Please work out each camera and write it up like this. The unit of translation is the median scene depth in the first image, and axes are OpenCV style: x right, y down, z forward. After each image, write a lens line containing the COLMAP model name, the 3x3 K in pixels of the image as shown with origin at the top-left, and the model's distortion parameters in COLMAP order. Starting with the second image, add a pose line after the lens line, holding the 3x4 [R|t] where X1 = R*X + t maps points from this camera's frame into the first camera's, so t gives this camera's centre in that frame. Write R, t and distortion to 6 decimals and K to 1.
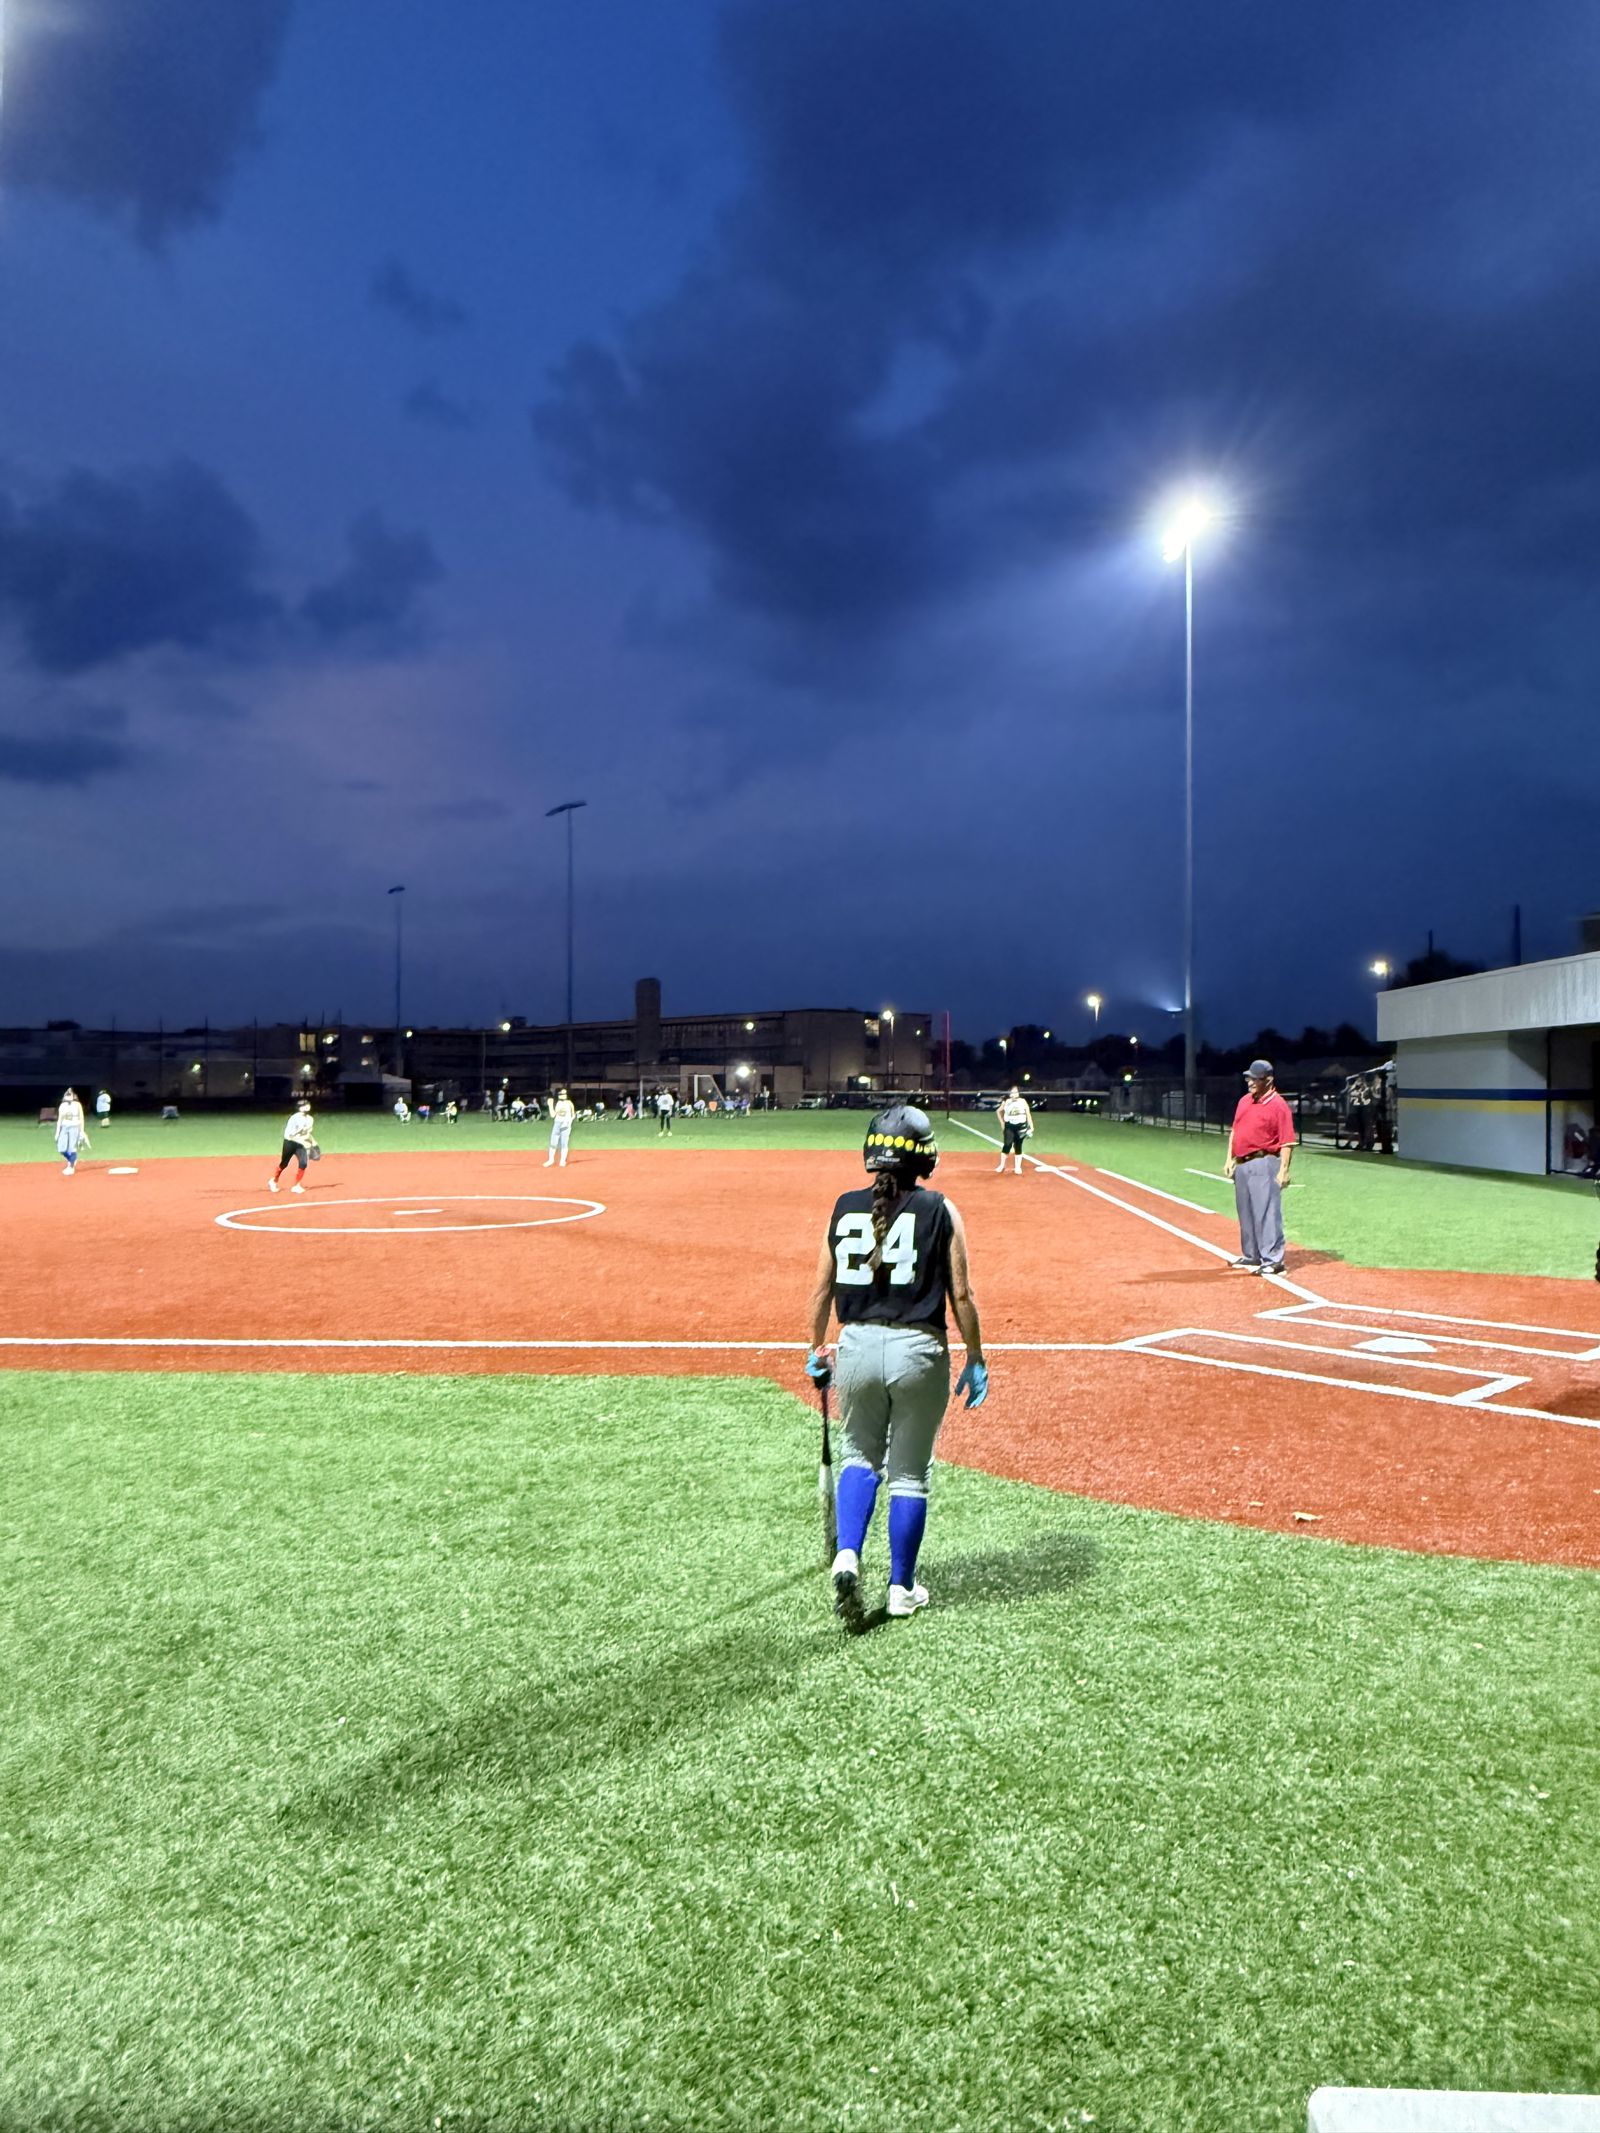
lens RADIAL K [[1494.8, 0, 808.9], [0, 1494.8, 1027.2], [0, 0, 1]] dist [0.008042, 0.000186]
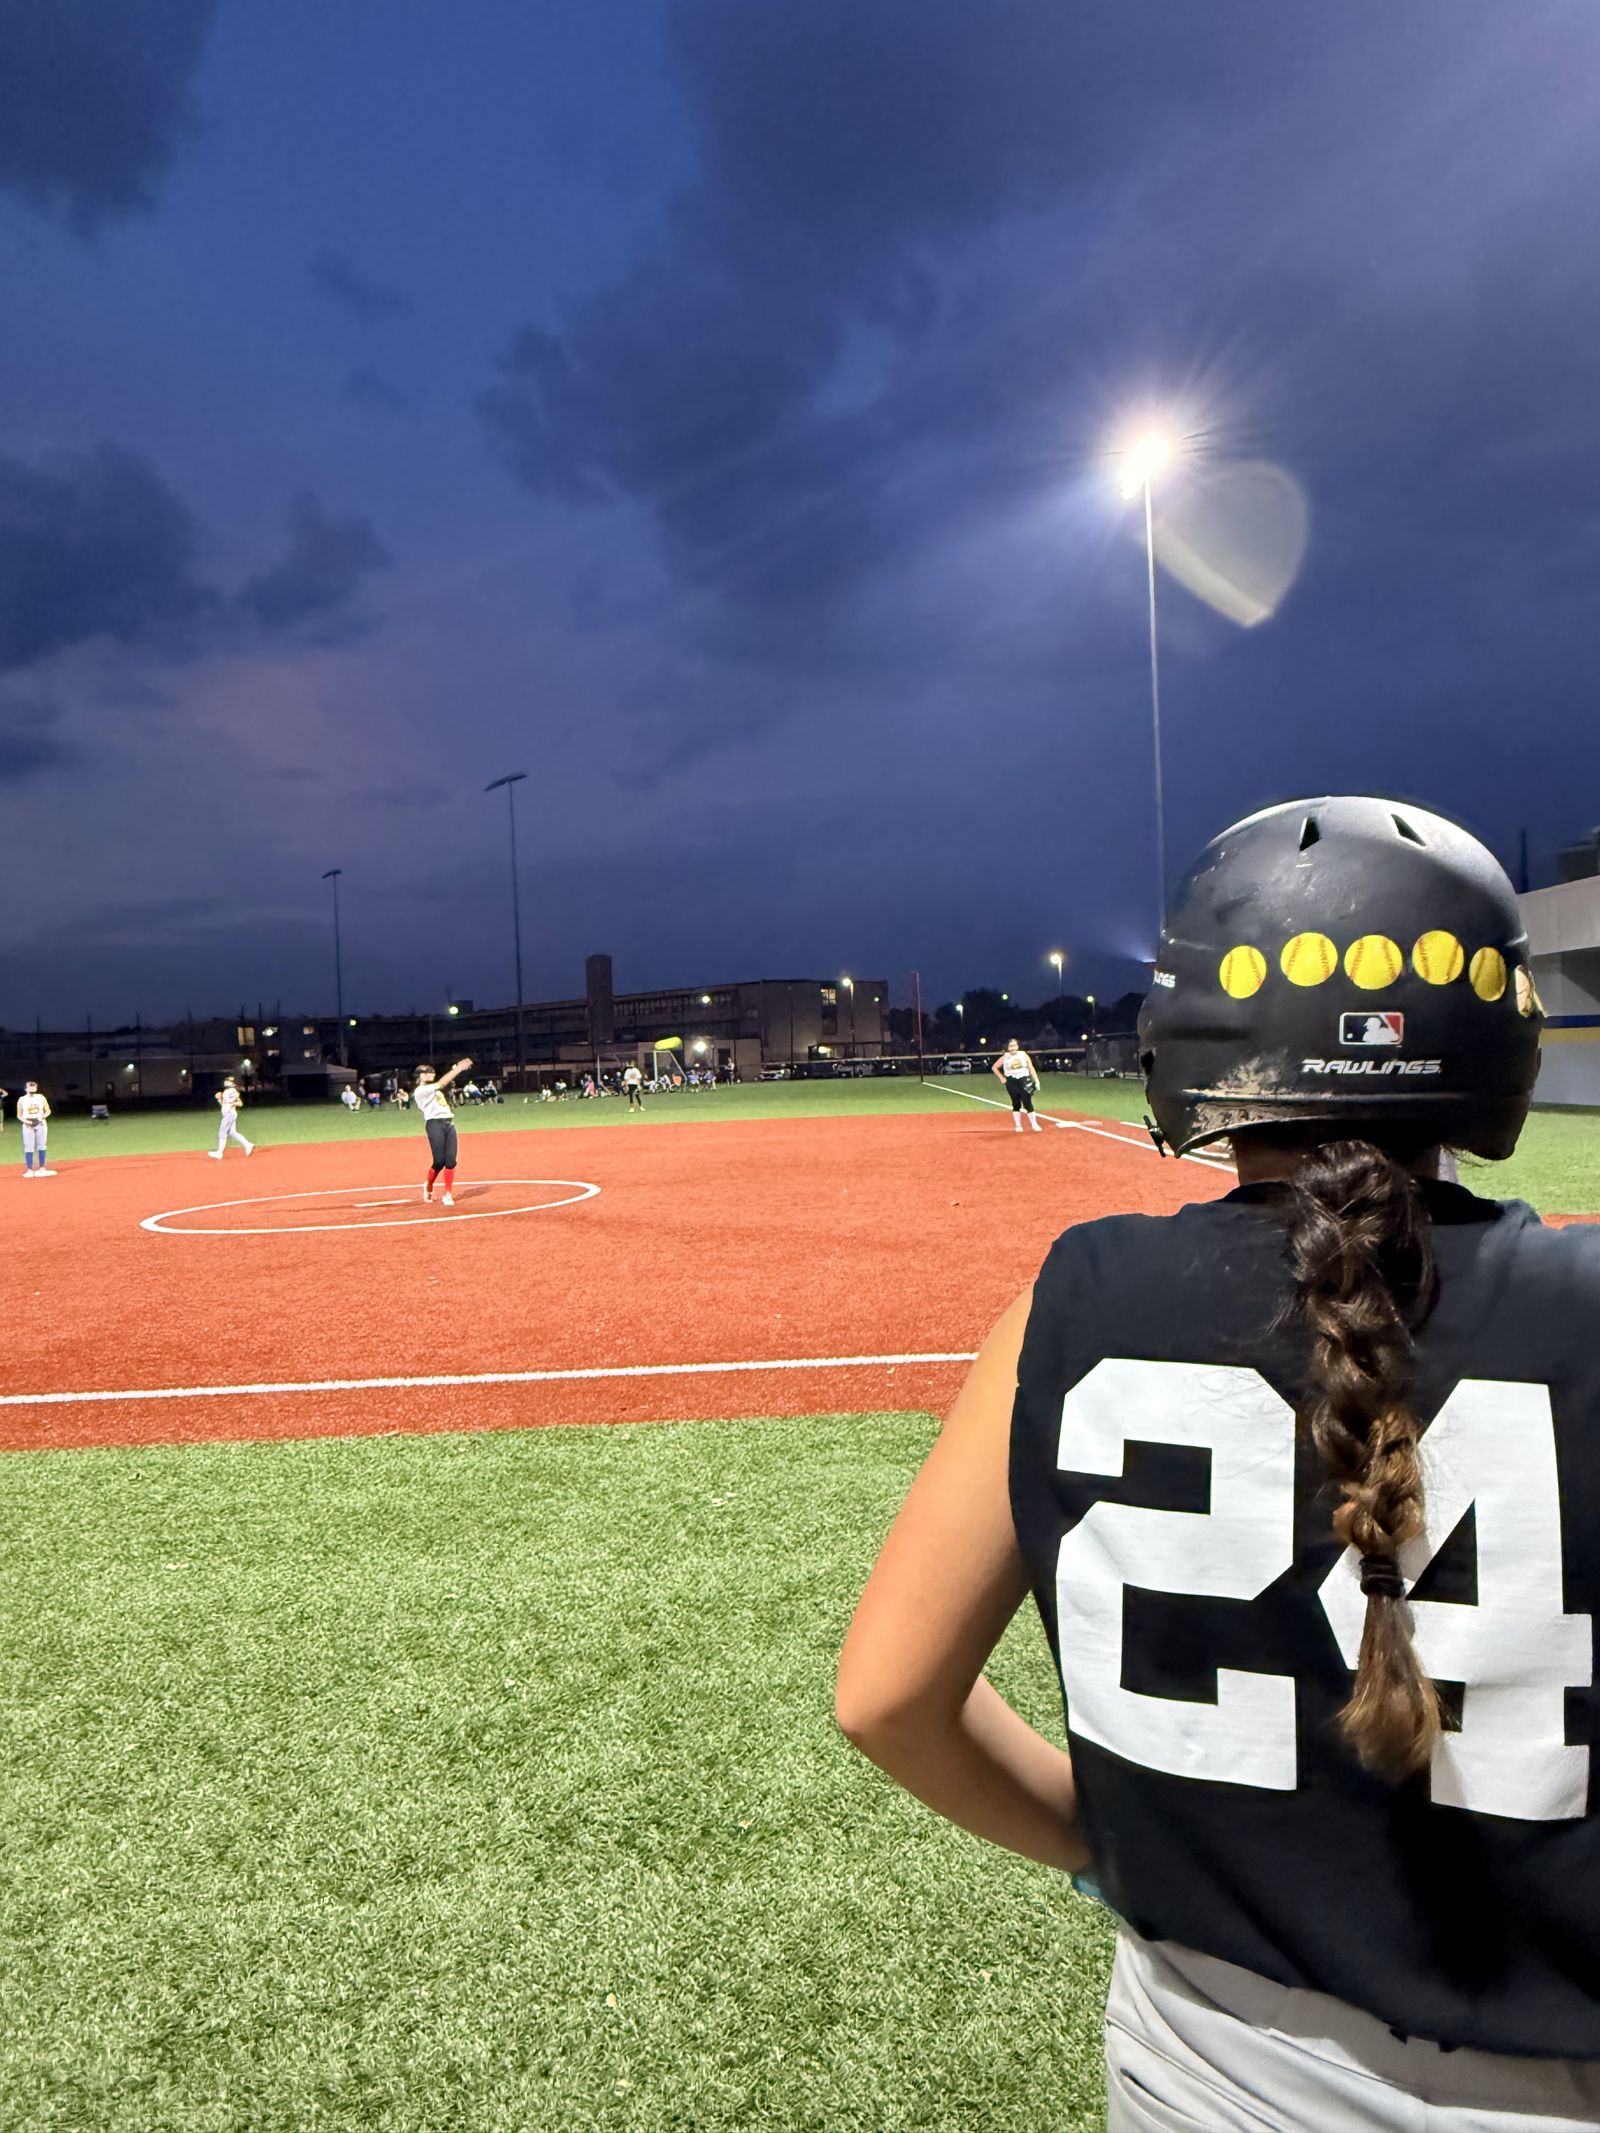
lens RADIAL K [[1332.2, 0, 797.6], [0, 1332.2, 1062.4], [0, 0, 1]] dist [0.002111, 0.000570]
pose [[0.996988, -0.041699, 0.065390, -0.041602], [0.039707, 0.998716, 0.031474, 0.016546], [-0.066619, -0.028783, 0.997363, 0.131872]]
